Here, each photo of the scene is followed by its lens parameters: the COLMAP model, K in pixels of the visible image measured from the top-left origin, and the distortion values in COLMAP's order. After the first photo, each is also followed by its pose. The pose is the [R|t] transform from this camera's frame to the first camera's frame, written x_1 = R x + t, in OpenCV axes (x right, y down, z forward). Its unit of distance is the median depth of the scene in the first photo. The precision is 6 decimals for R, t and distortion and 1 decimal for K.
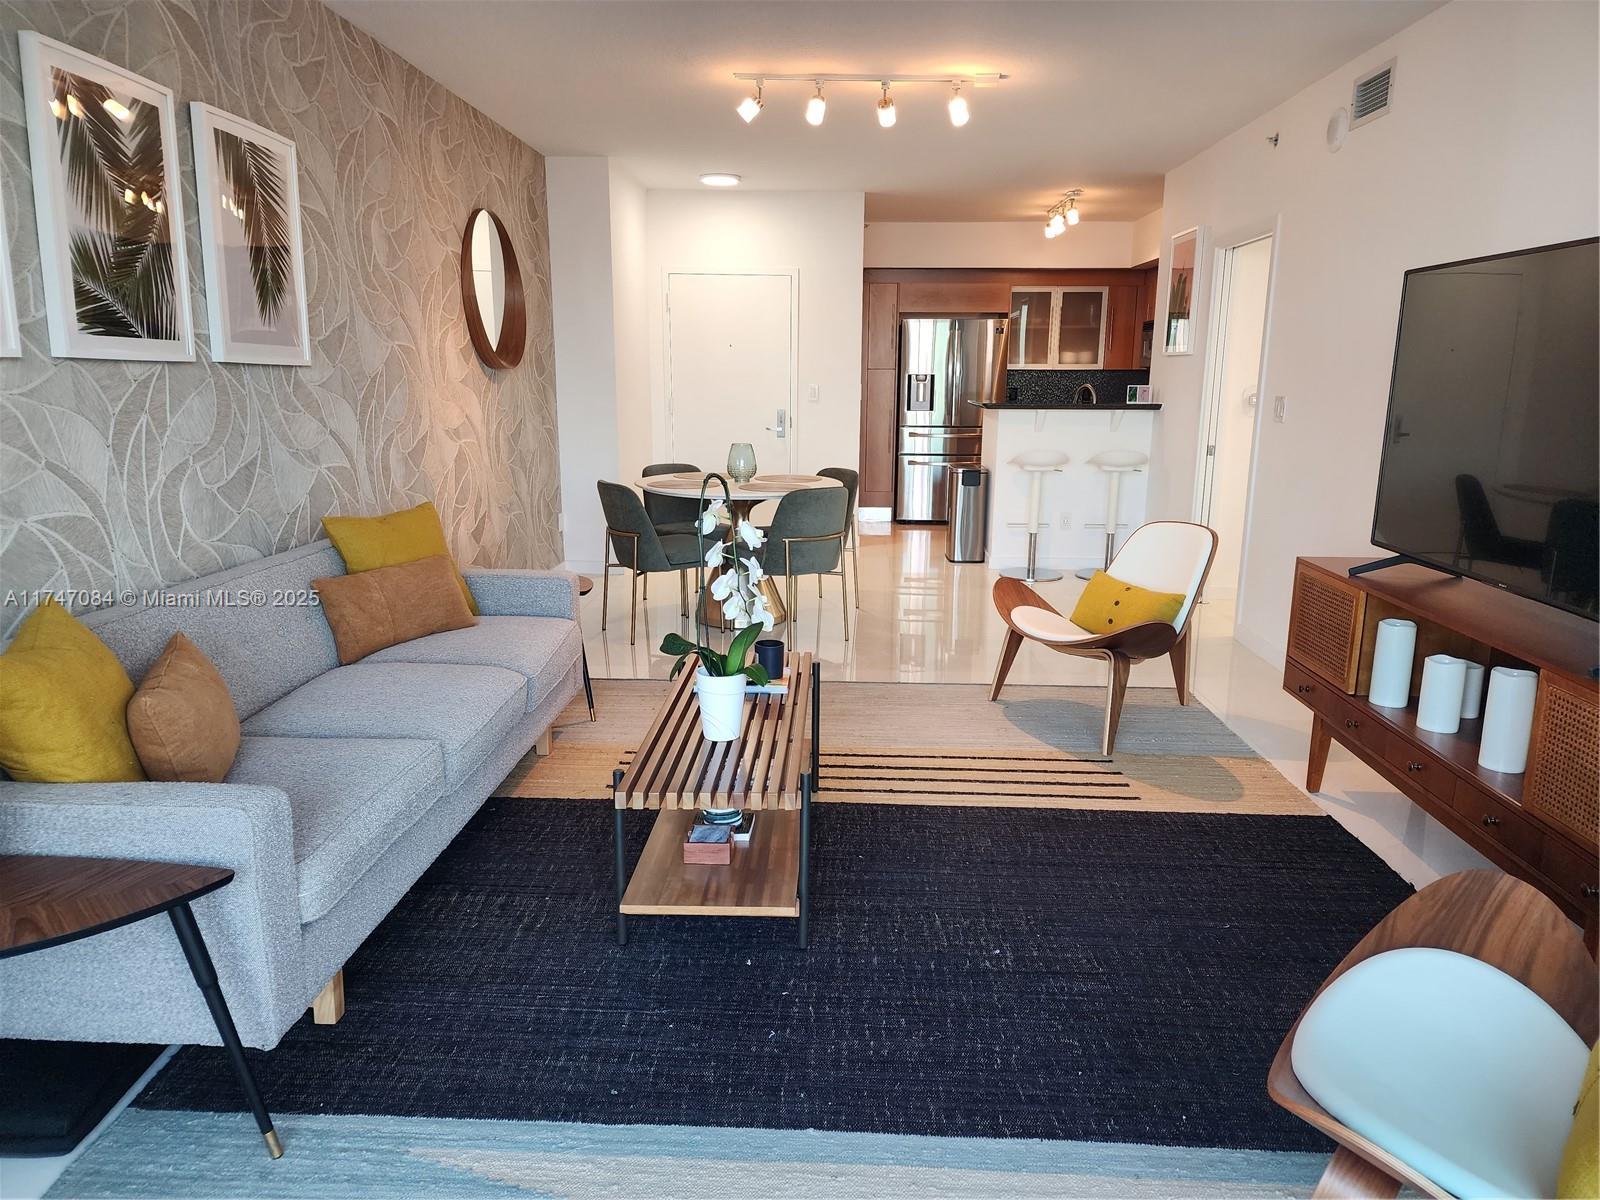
lens RADIAL K [[1086.8, 0, 832.8], [0, 1086.8, 593.0], [0, 0, 1]] dist [0.073740, -0.070674]
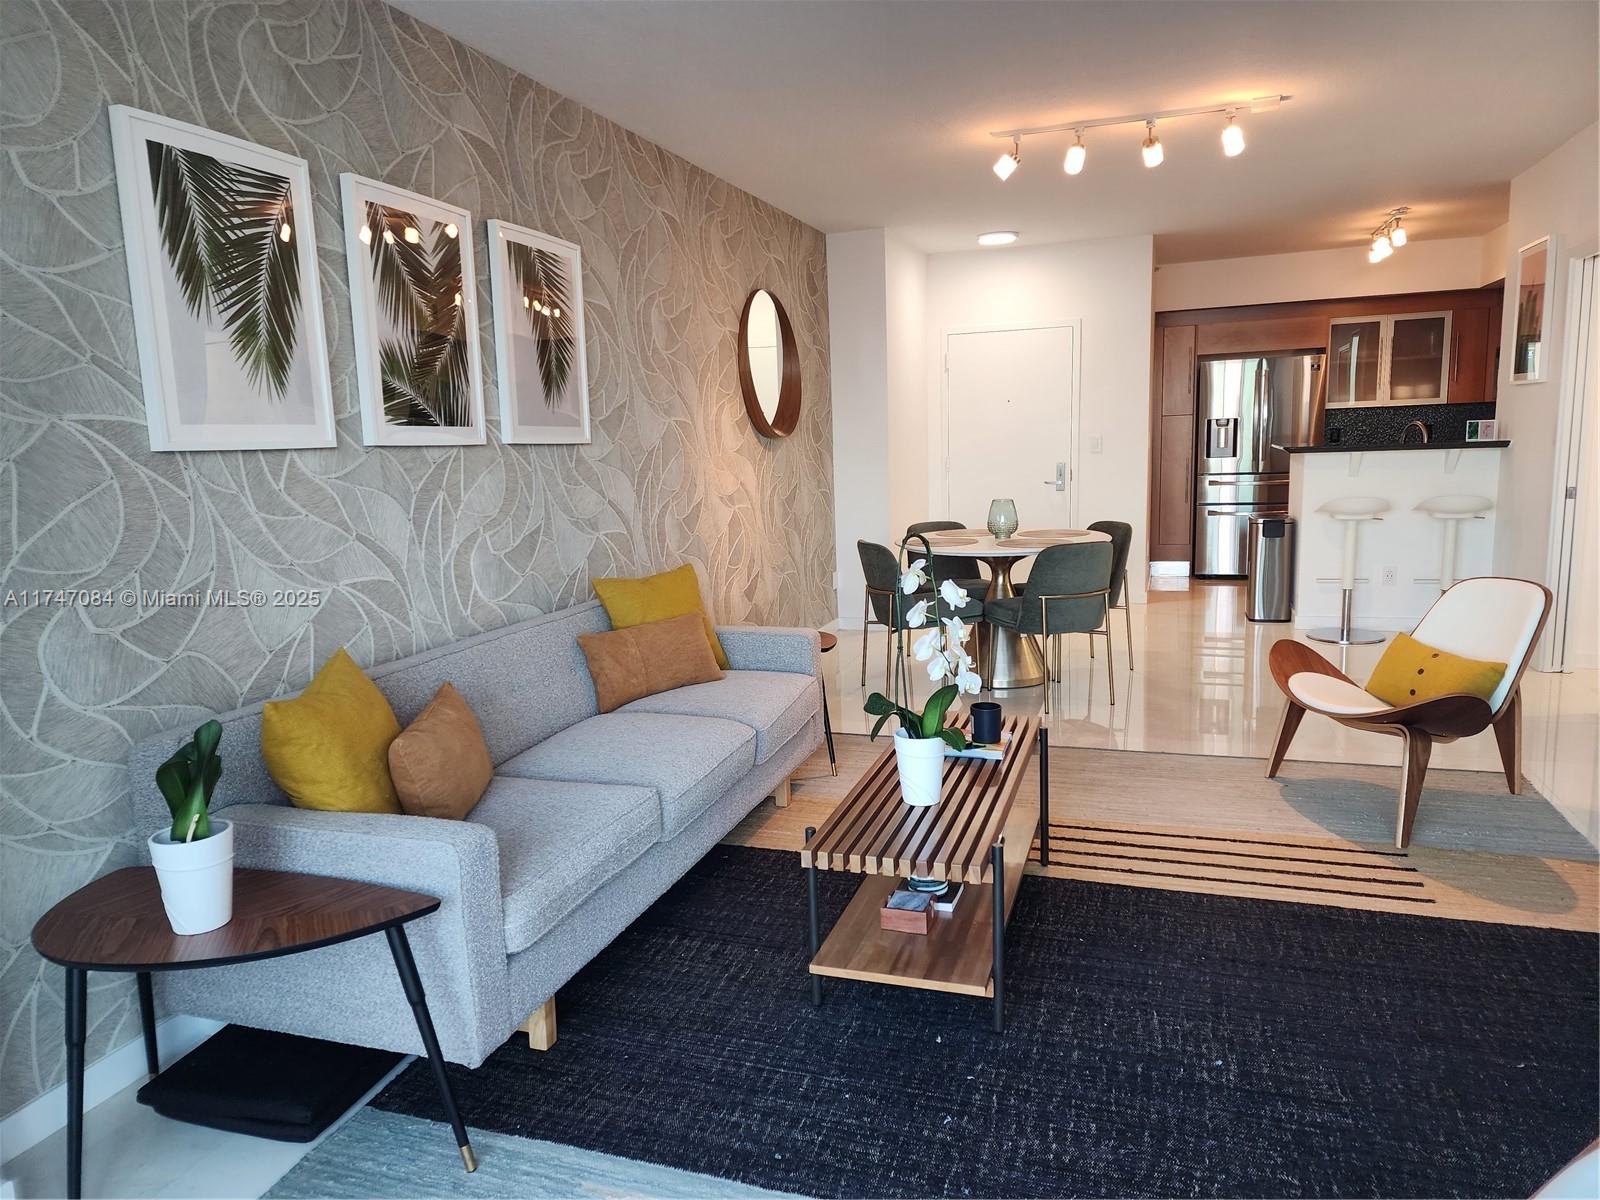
lens RADIAL K [[1086.8, 0, 803.8], [0, 1086.8, 602.9], [0, 0, 1]] dist [0.073740, -0.070674]
pose [[0.955341, 0.001435, -0.295504, 0.062534], [-0.013974, 0.999089, -0.040325, -0.003447], [0.295177, 0.042653, 0.954490, 0.019204]]
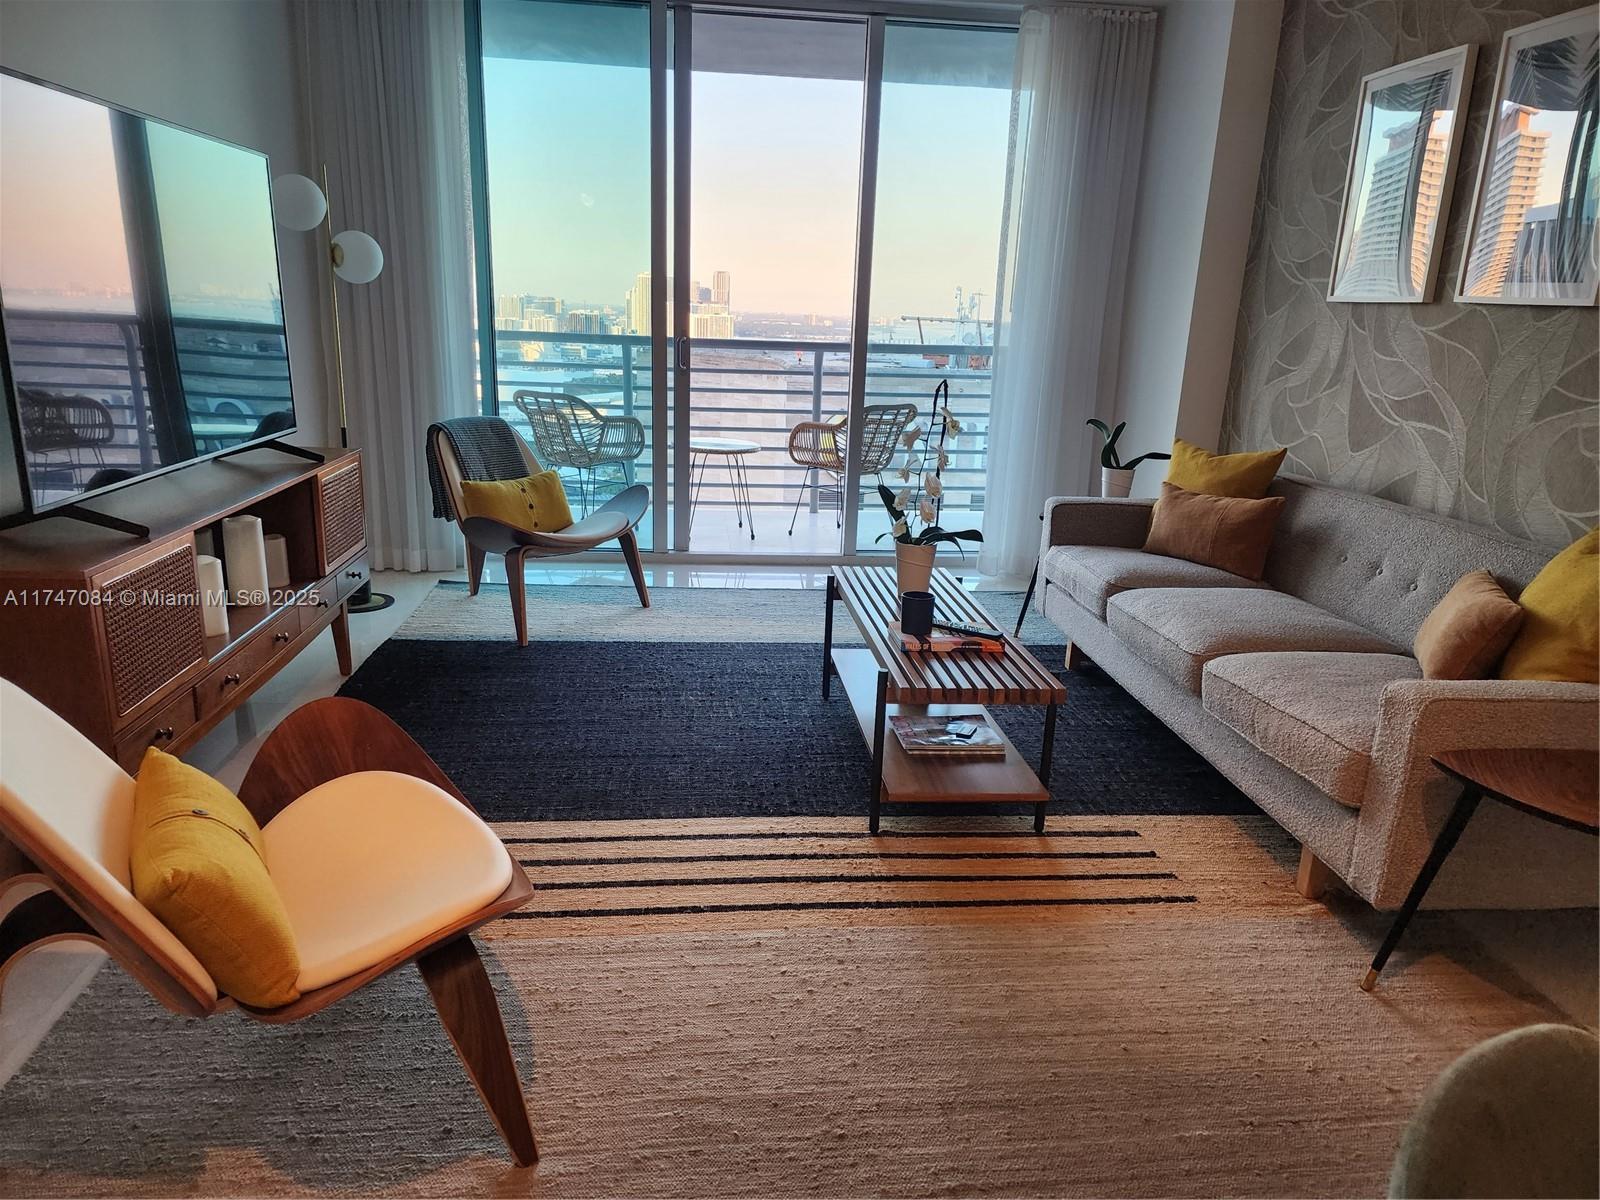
lens RADIAL K [[1086.8, 0, 795.8], [0, 1086.8, 608.2], [0, 0, 1]] dist [0.073740, -0.070674]
pose [[-0.990880, -0.006227, -0.134604, 0.141714], [-0.065086, 0.896790, 0.437643, -0.292406], [0.117987, 0.442412, -0.889016, 1.586514]]
